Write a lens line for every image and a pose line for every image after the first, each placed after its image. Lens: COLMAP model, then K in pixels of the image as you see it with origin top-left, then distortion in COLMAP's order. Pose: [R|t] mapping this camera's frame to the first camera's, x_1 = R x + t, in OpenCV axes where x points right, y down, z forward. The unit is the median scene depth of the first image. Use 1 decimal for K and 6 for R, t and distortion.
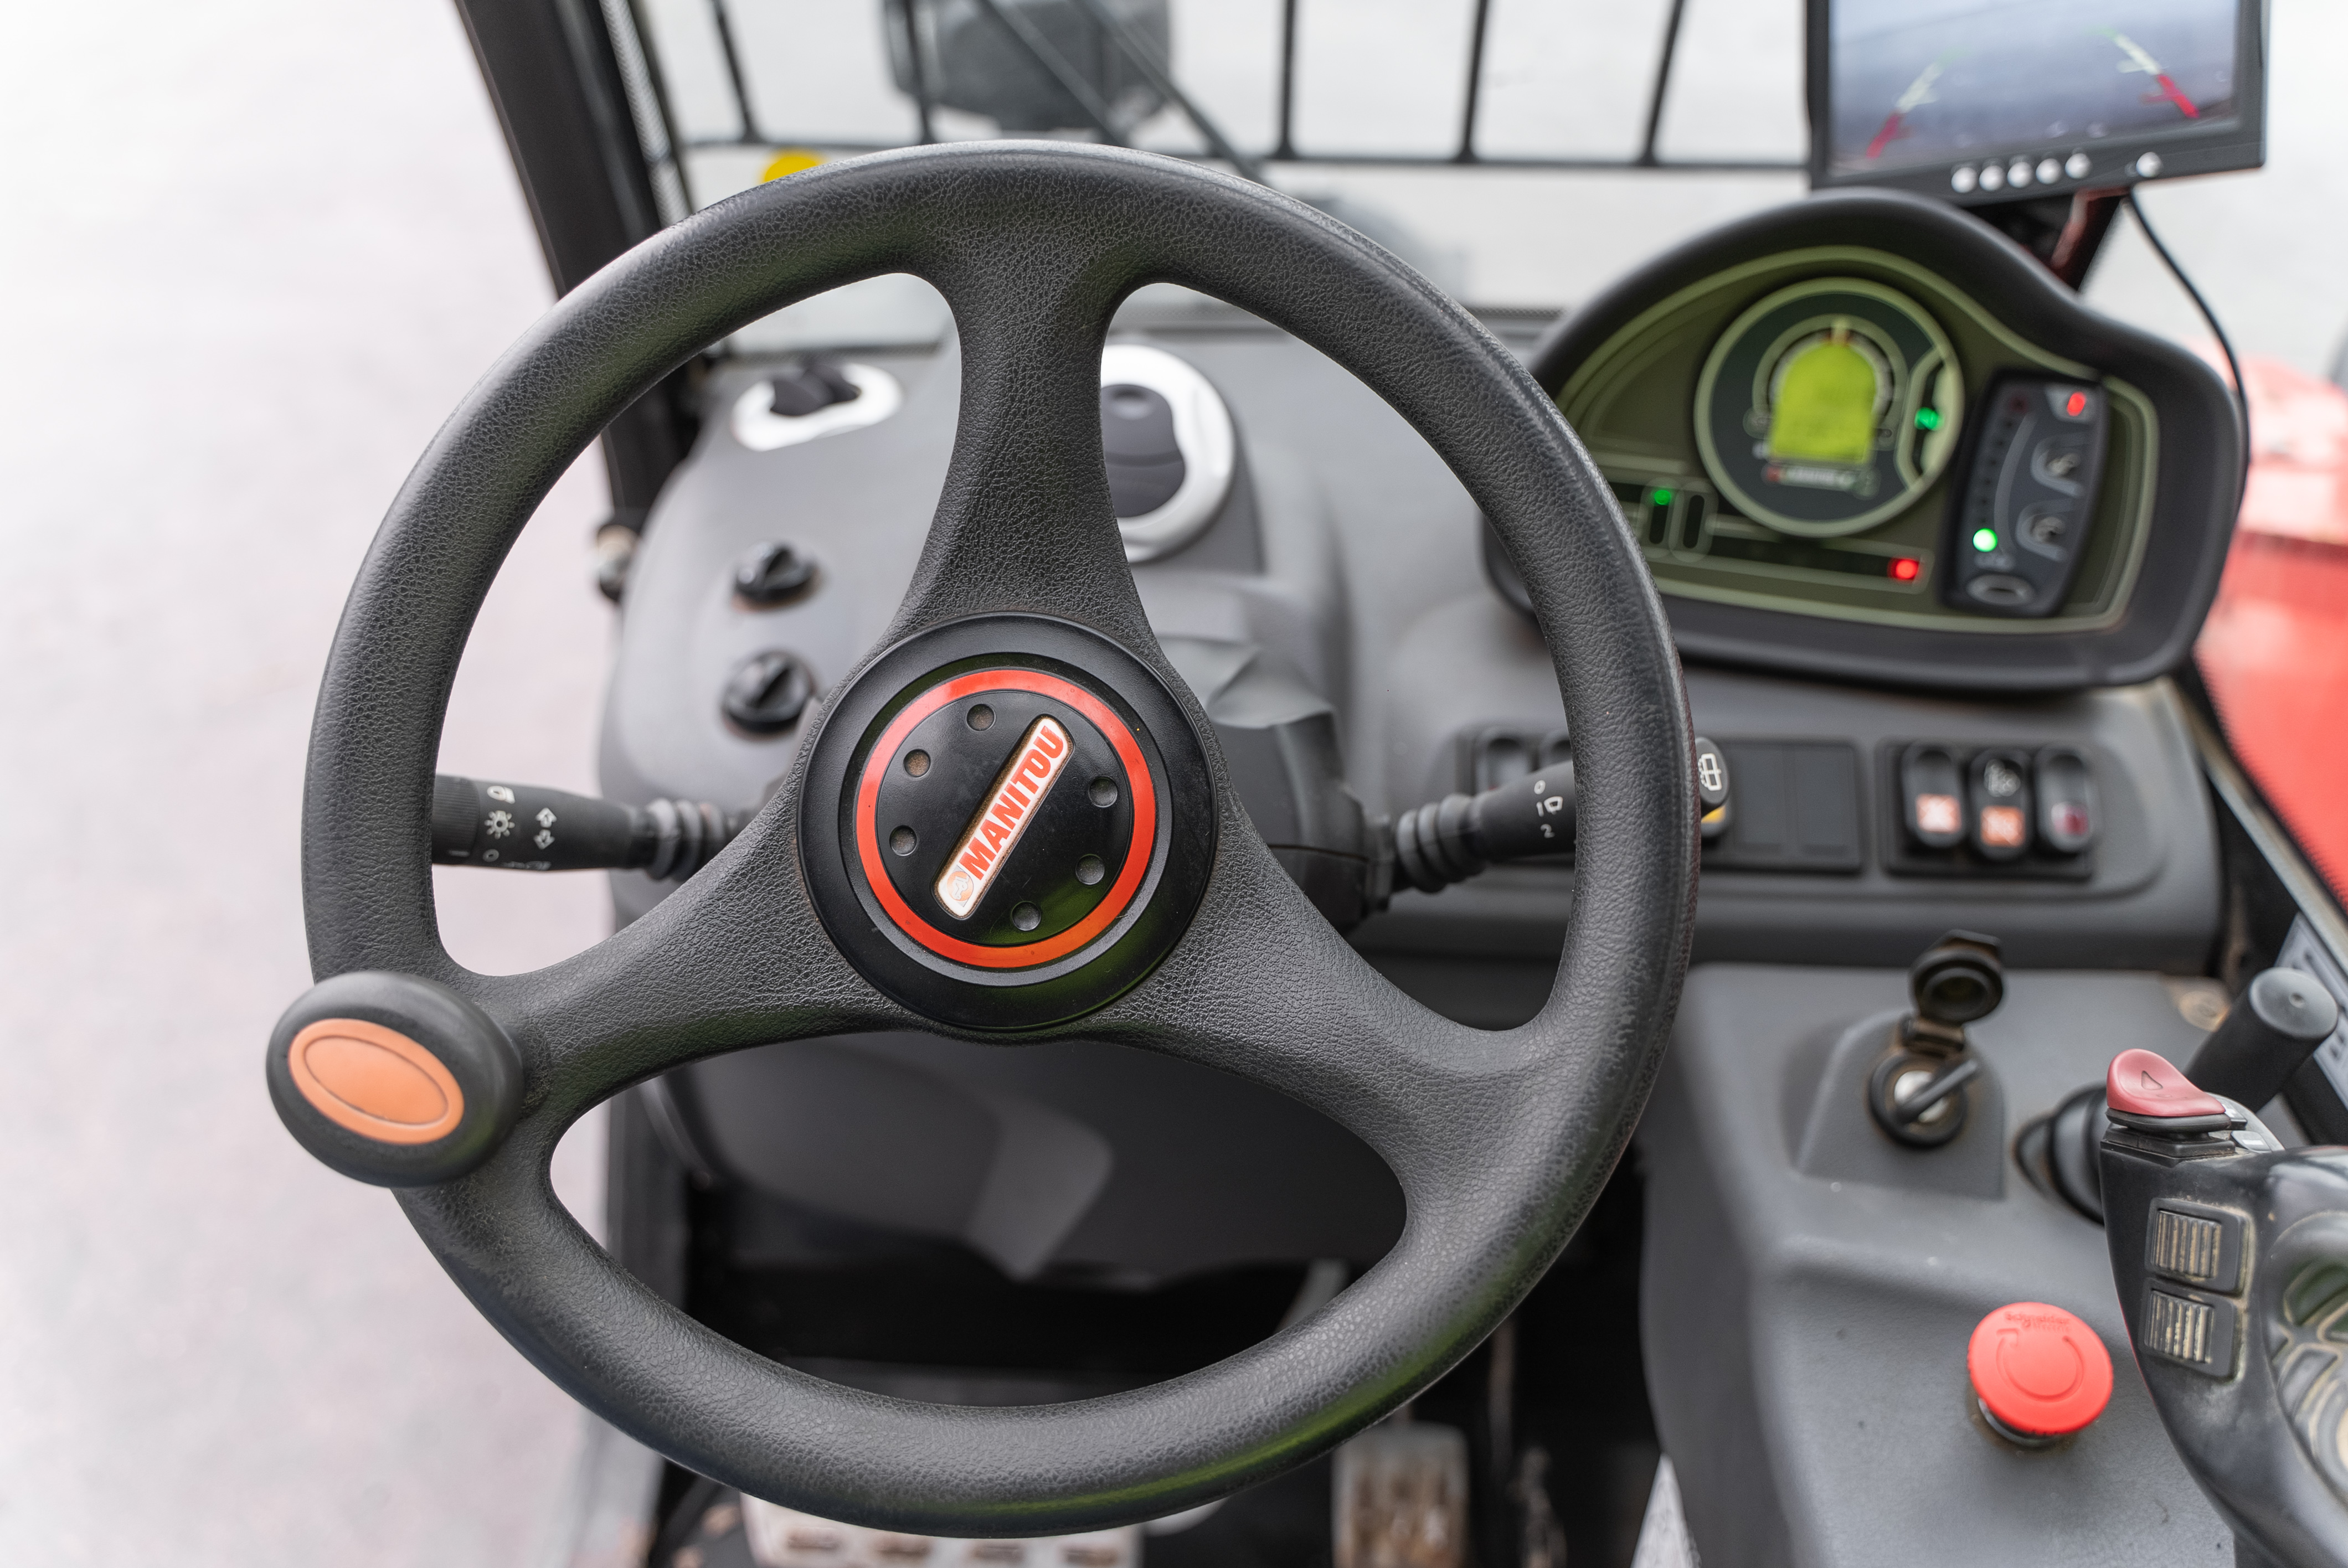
lens RADIAL K [[1904.4, 0, 1164.6], [0, 1904.4, 787.6], [0, 0, 1]] dist [0.002467, -0.015950]
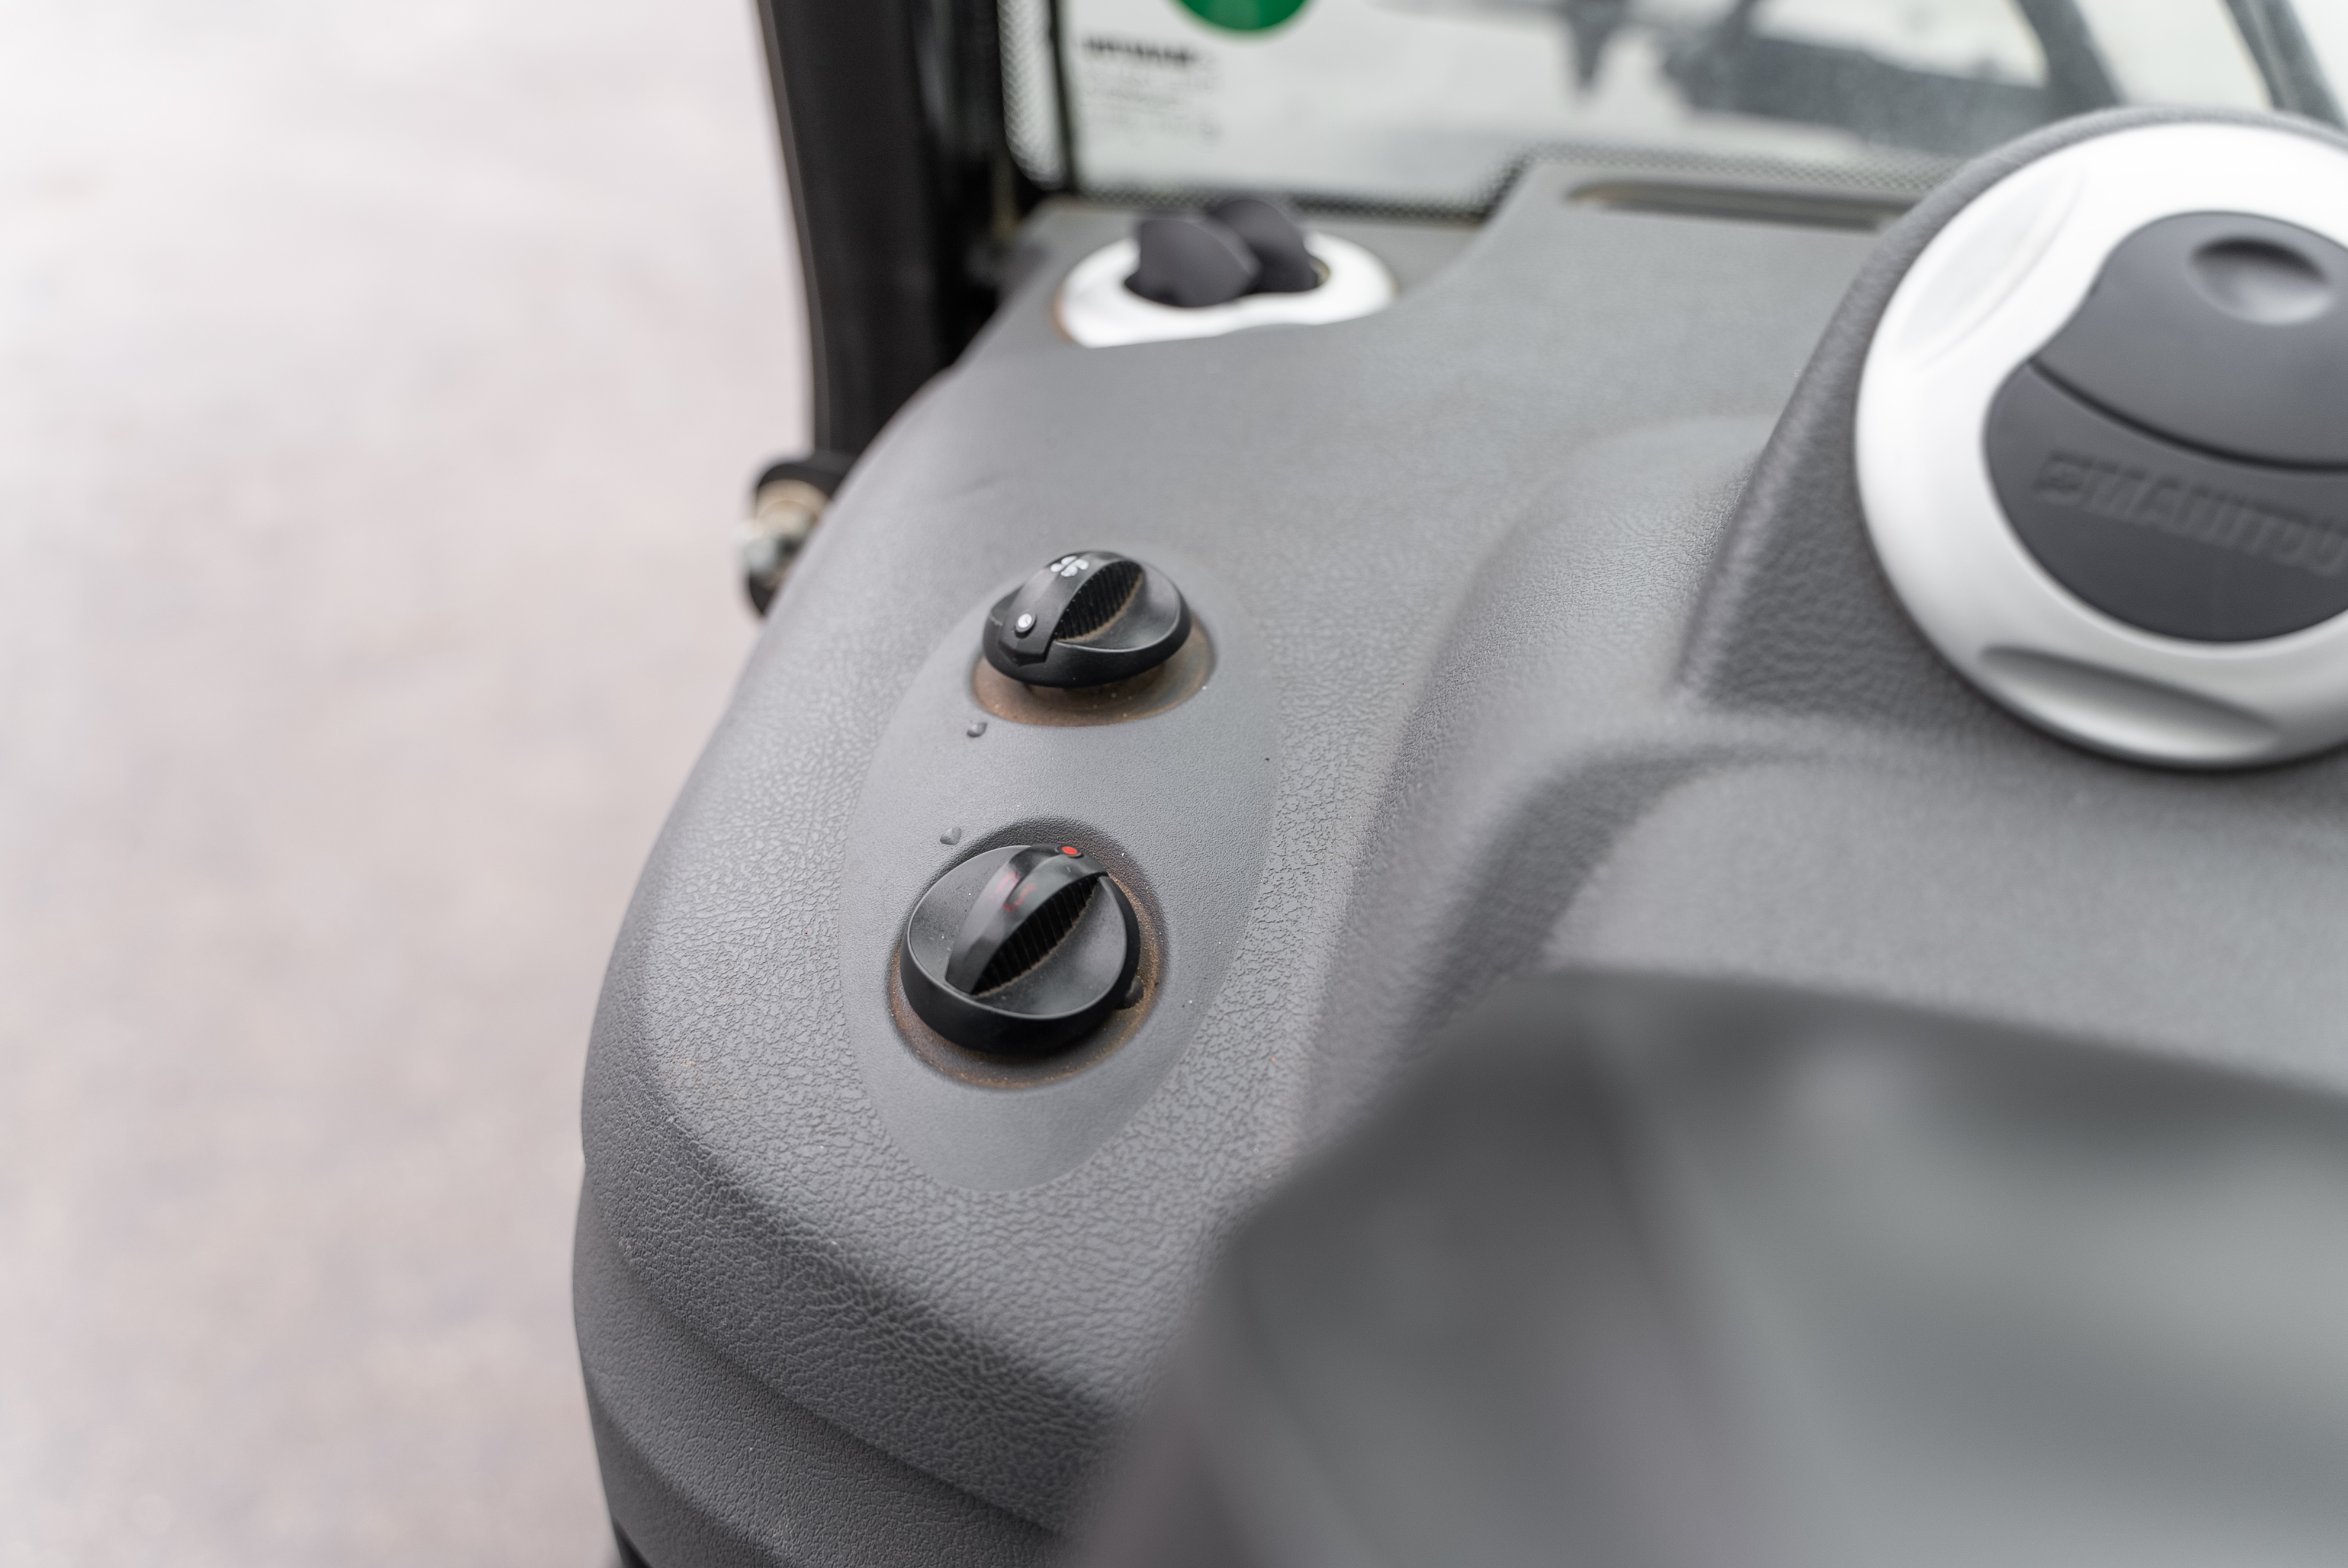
lens RADIAL K [[2081.9, 0, 1176.2], [0, 2081.9, 782.3], [0, 0, 1]] dist [0.002299, -0.000386]
pose [[0.977253, 0.160185, -0.138991, -0.128868], [-0.165274, 0.985910, -0.025804, -0.076079], [0.132899, 0.048189, 0.989957, 0.607156]]
